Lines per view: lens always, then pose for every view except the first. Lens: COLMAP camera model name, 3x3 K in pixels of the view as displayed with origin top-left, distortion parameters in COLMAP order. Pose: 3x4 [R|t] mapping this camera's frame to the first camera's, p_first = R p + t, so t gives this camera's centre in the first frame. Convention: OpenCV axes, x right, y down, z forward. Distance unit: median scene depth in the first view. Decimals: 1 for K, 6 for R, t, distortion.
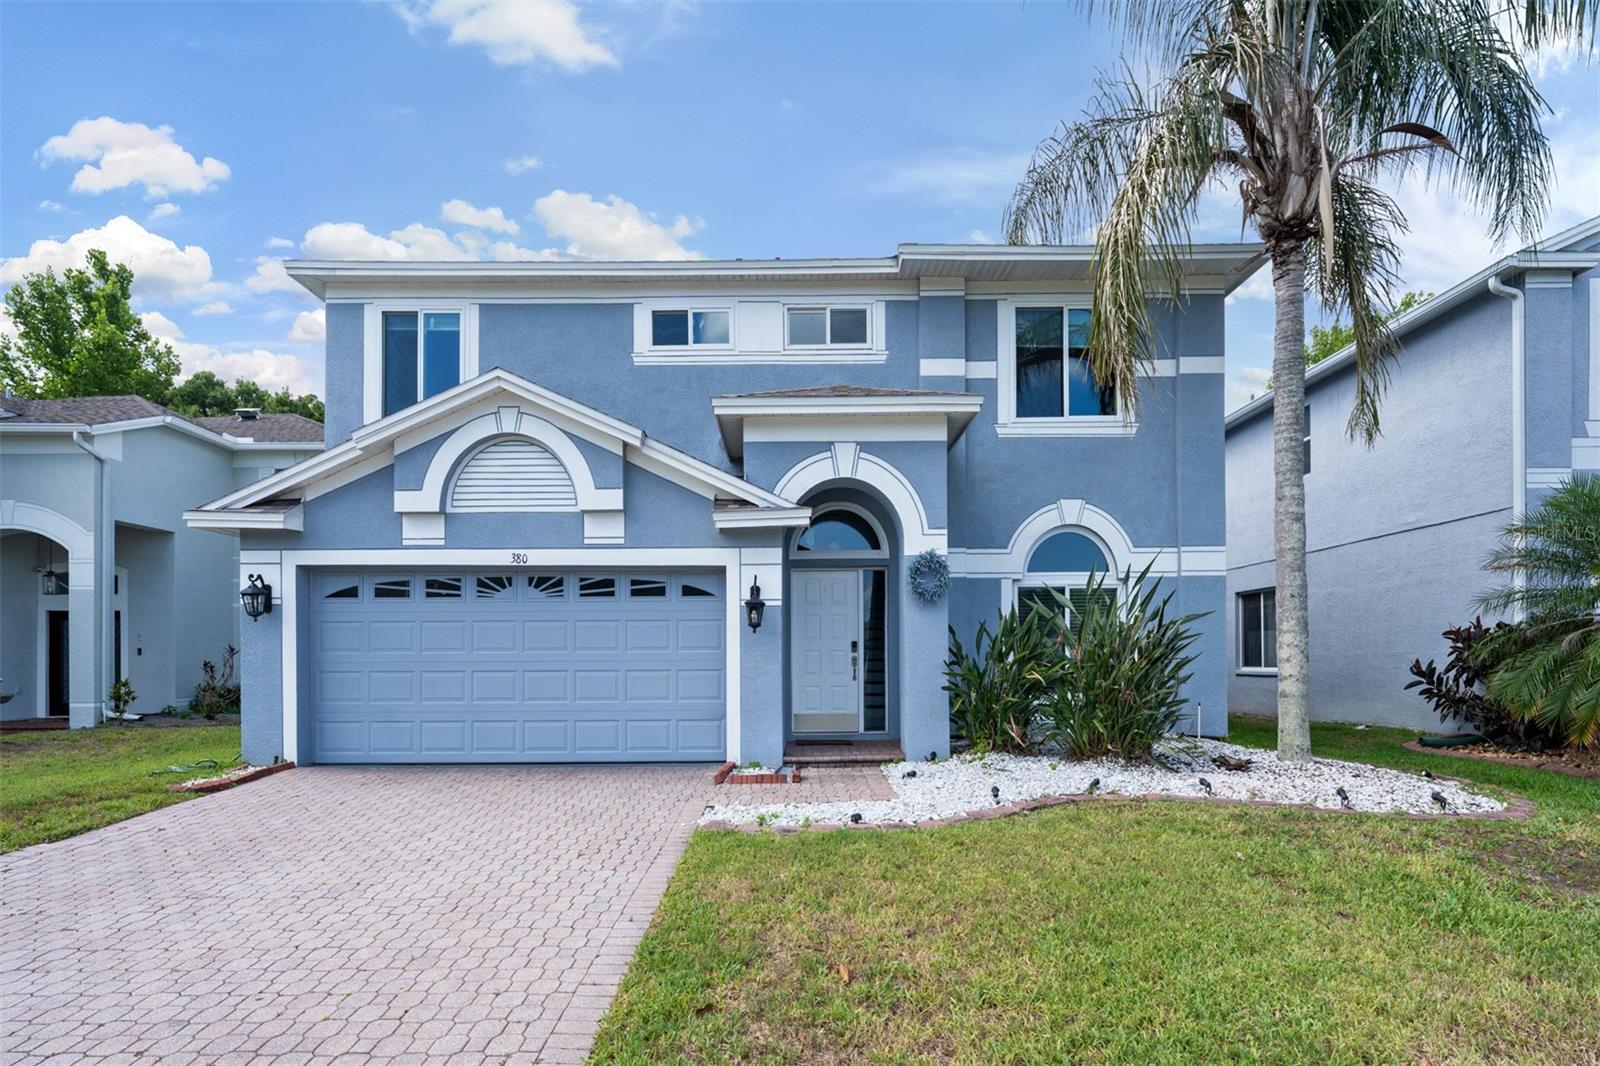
lens RADIAL K [[829.9, 0, 841.3], [0, 829.9, 668.6], [0, 0, 1]] dist [0.003413, -0.002682]
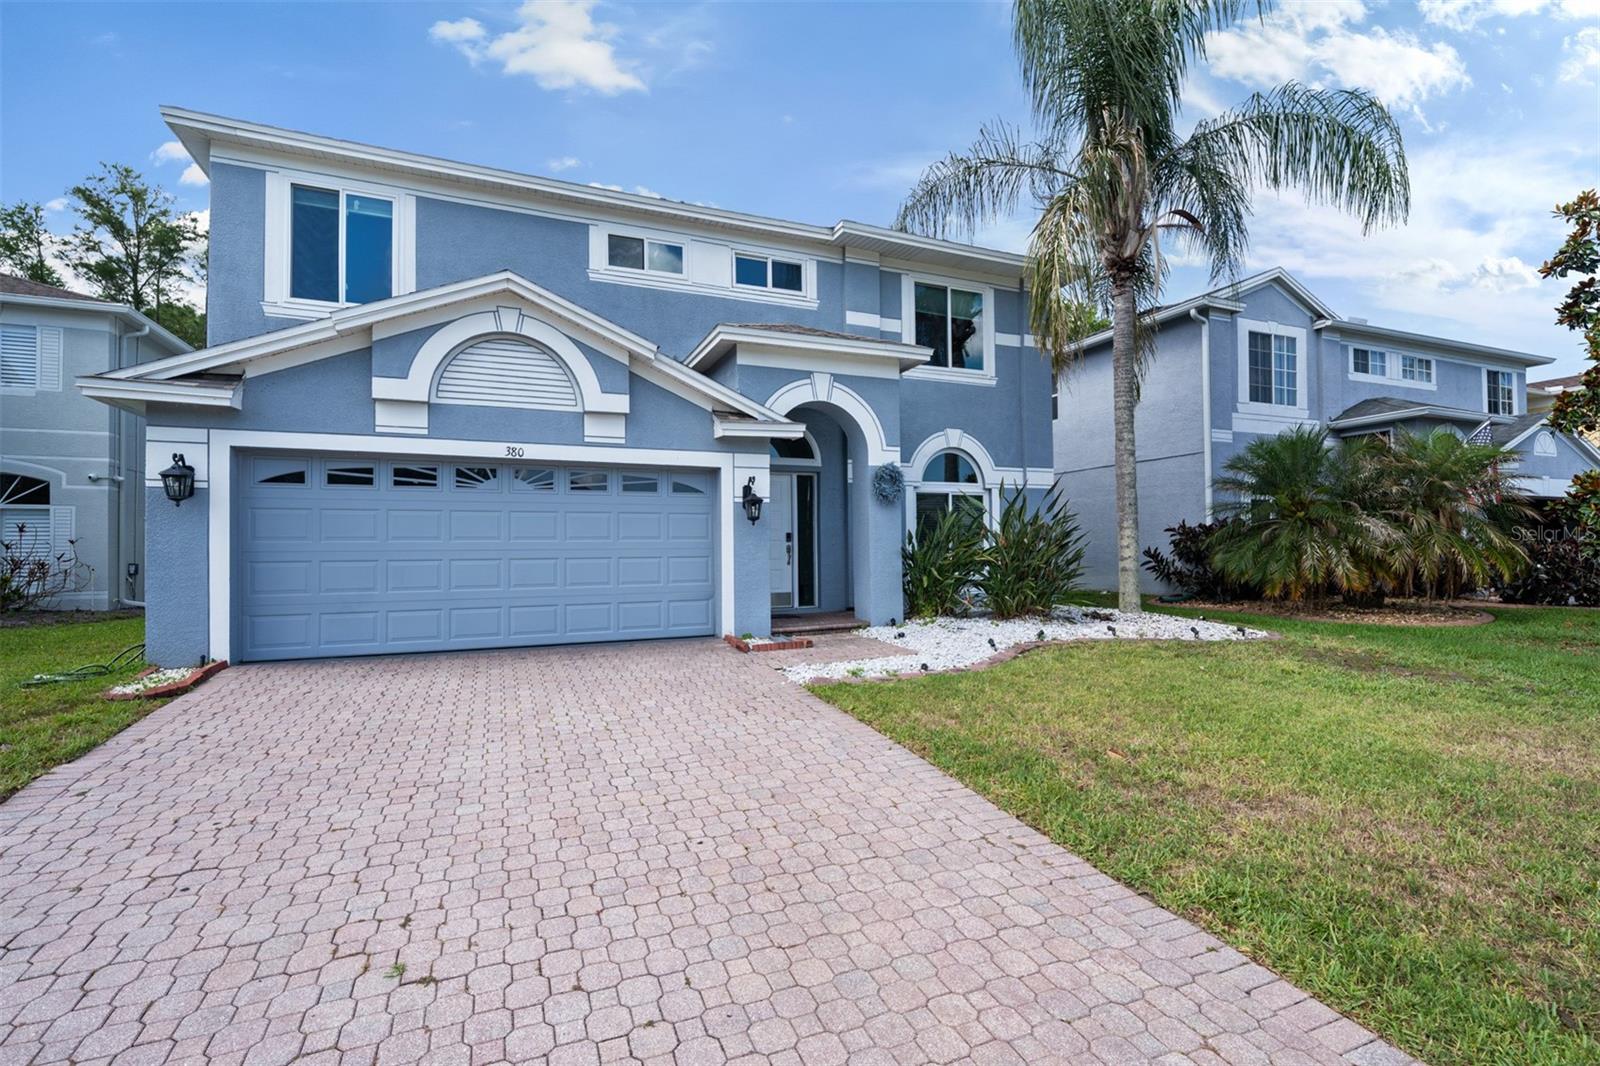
lens RADIAL K [[735.3, 0, 771.6], [0, 735.3, 550.4], [0, 0, 1]] dist [0.002126, -0.002020]
pose [[0.917994, -0.002437, 0.396586, -0.471401], [0.008427, 0.999875, -0.013362, 0.007571], [-0.396504, 0.015609, 0.917900, 0.019632]]
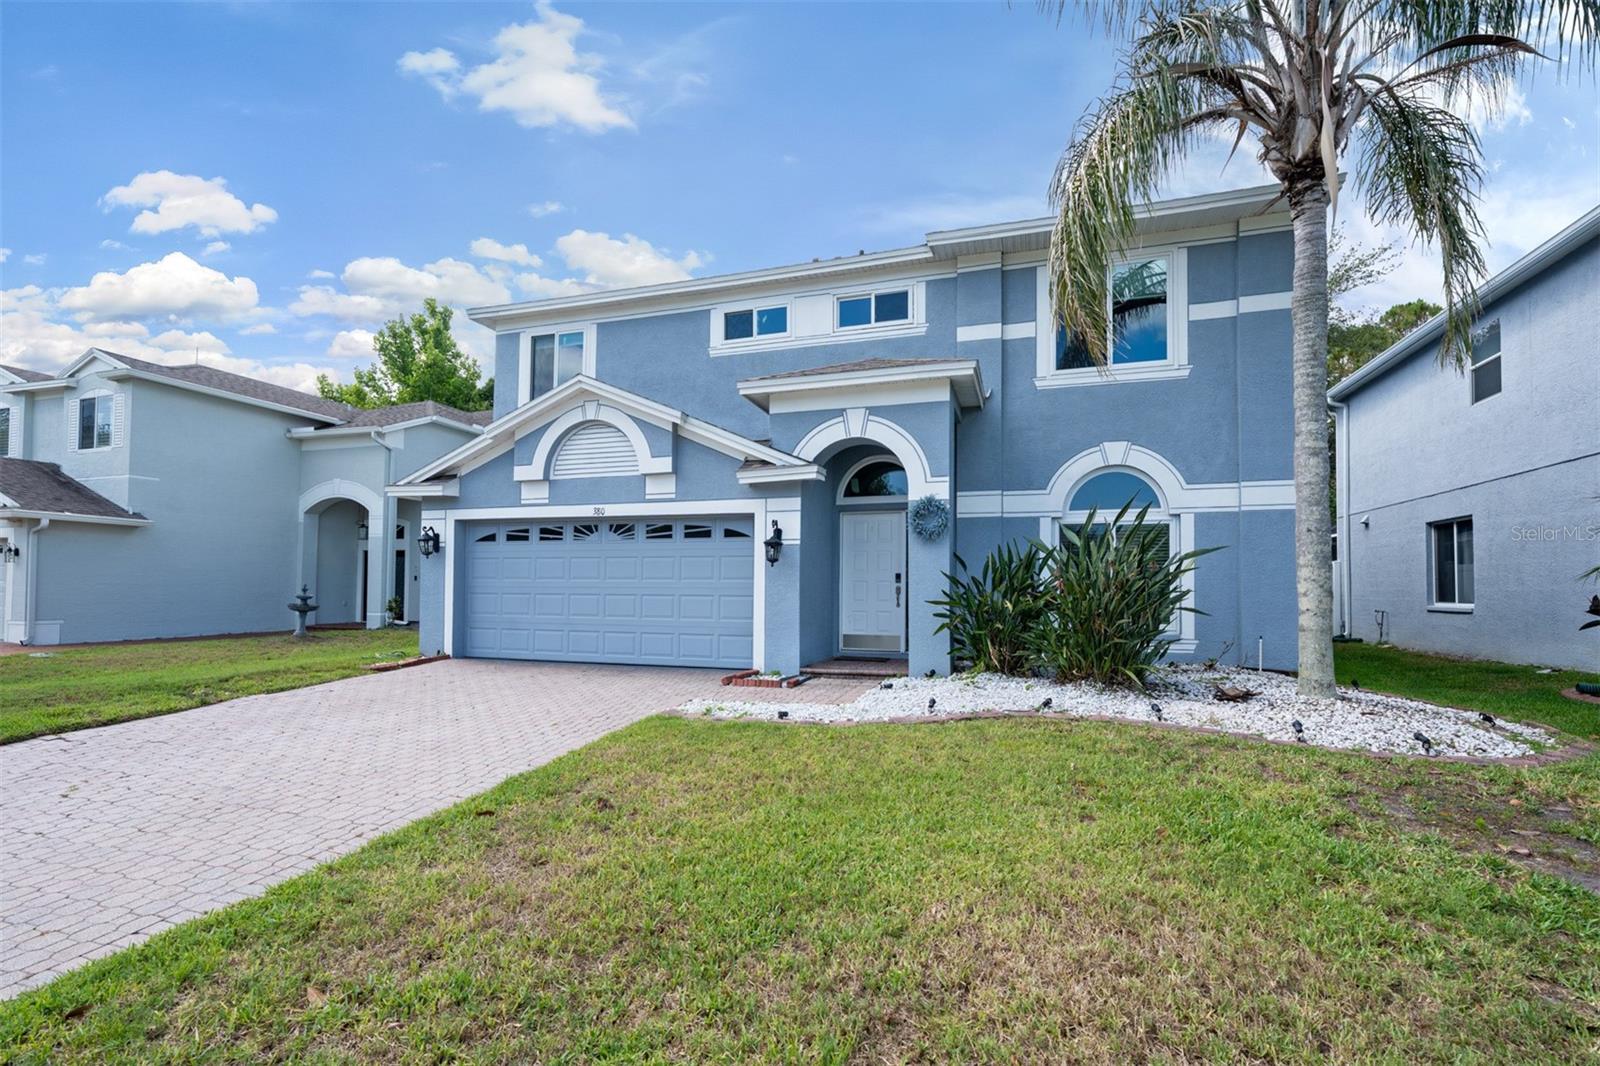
lens RADIAL K [[735.3, 0, 780.5], [0, 735.3, 577.8], [0, 0, 1]] dist [0.002126, -0.002020]
pose [[0.951815, 0.006527, -0.306602, 0.230936], [-0.014354, 0.999626, -0.023280, -0.000422], [0.306336, 0.026559, 0.951553, -0.040989]]
